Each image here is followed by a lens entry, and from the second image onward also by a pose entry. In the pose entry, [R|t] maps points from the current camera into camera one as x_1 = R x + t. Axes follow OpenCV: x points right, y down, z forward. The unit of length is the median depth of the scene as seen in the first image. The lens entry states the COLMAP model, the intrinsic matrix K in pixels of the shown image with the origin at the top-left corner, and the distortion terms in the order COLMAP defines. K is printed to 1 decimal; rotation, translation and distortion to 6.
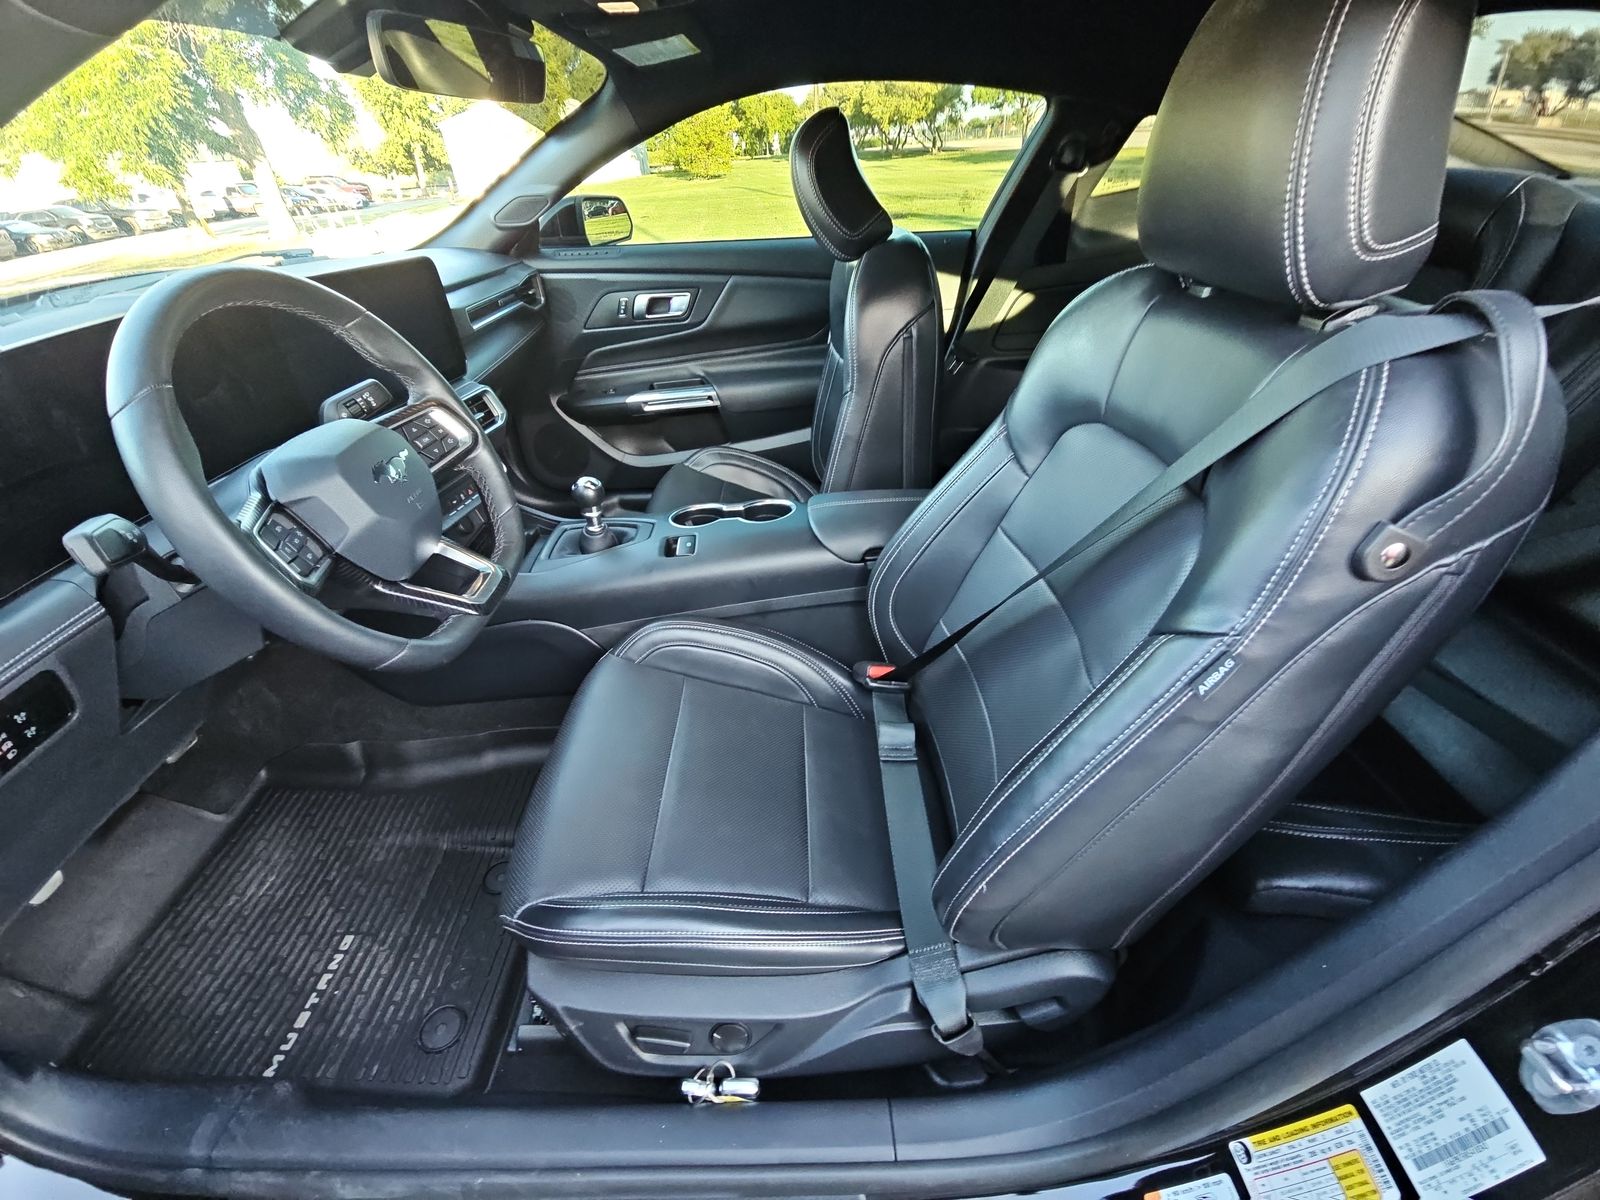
lens RADIAL K [[661.6, 0, 809.3], [0, 661.6, 660.2], [0, 0, 1]] dist [0.014600, -0.013886]
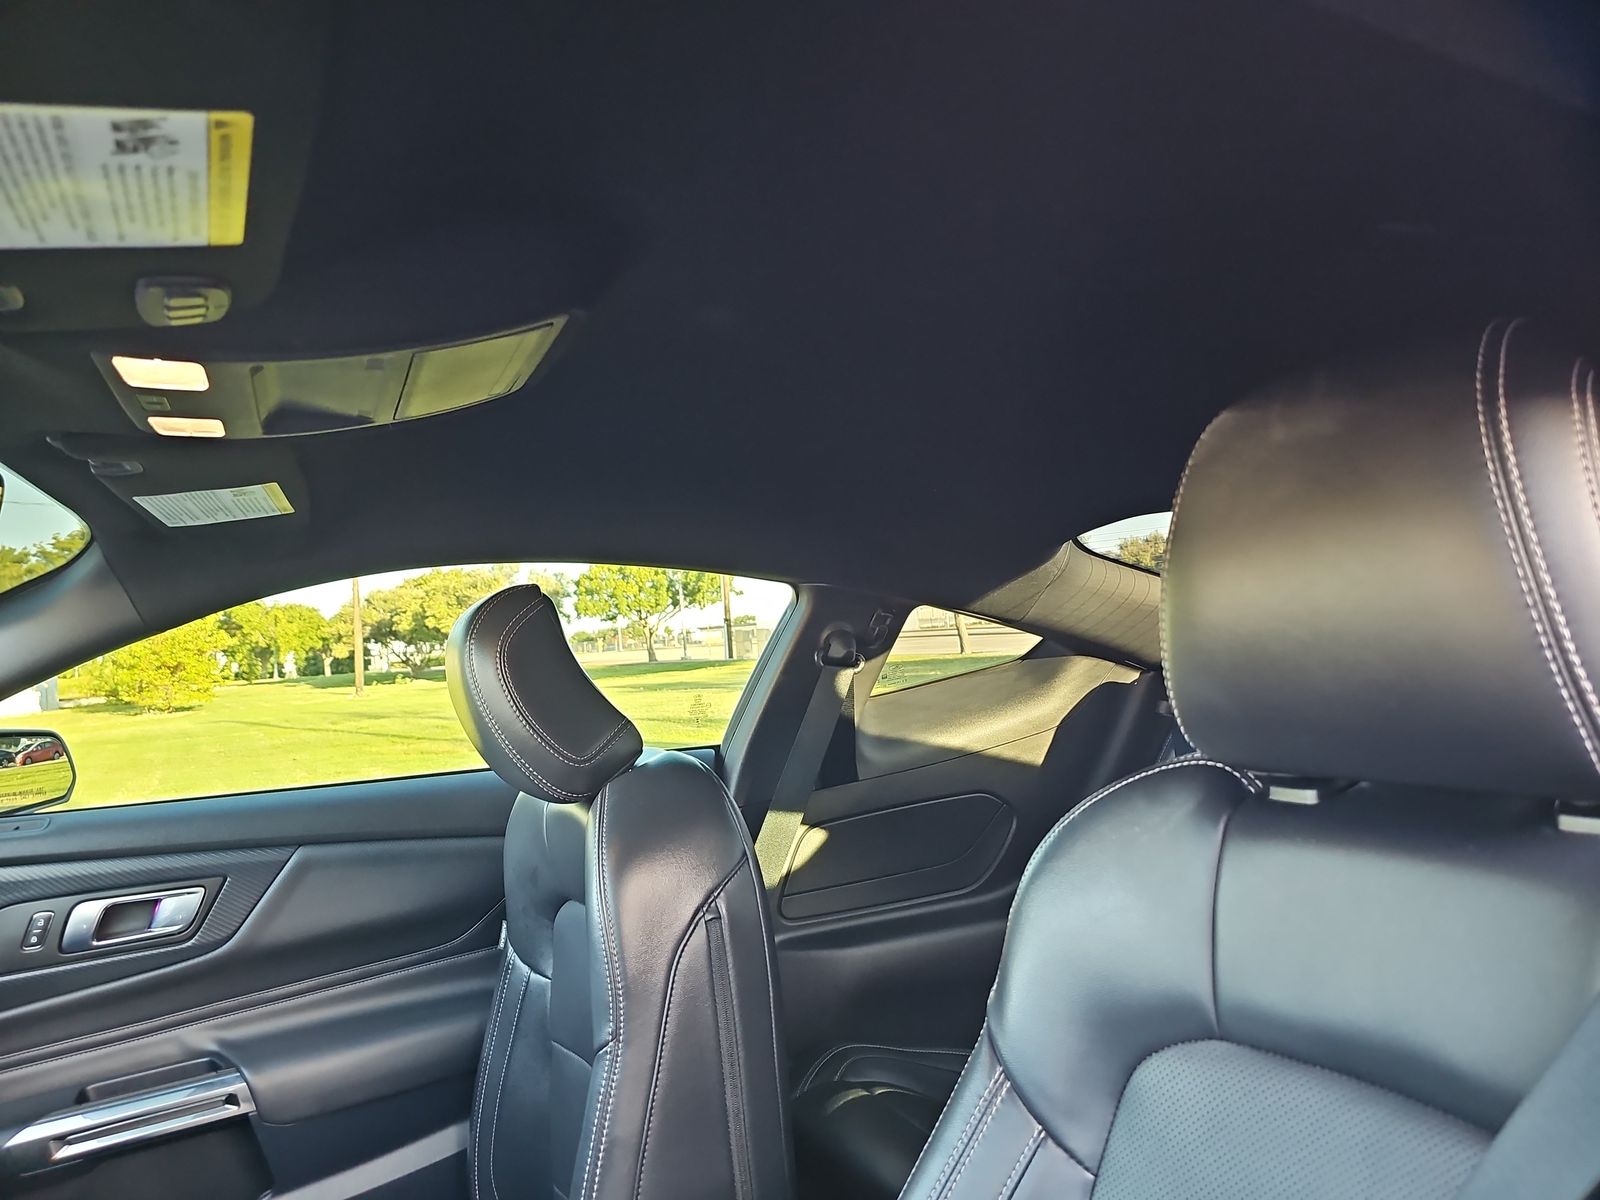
lens RADIAL K [[1111.0, 0, 800.0], [0, 1111.0, 600.0], [0, 0, 1]] dist [0.035141, -0.042074]
pose [[0.915907, -0.001545, 0.401388, -0.103597], [0.265291, 0.752773, -0.602456, -0.099968], [-0.301224, 0.658278, 0.689880, 0.162178]]
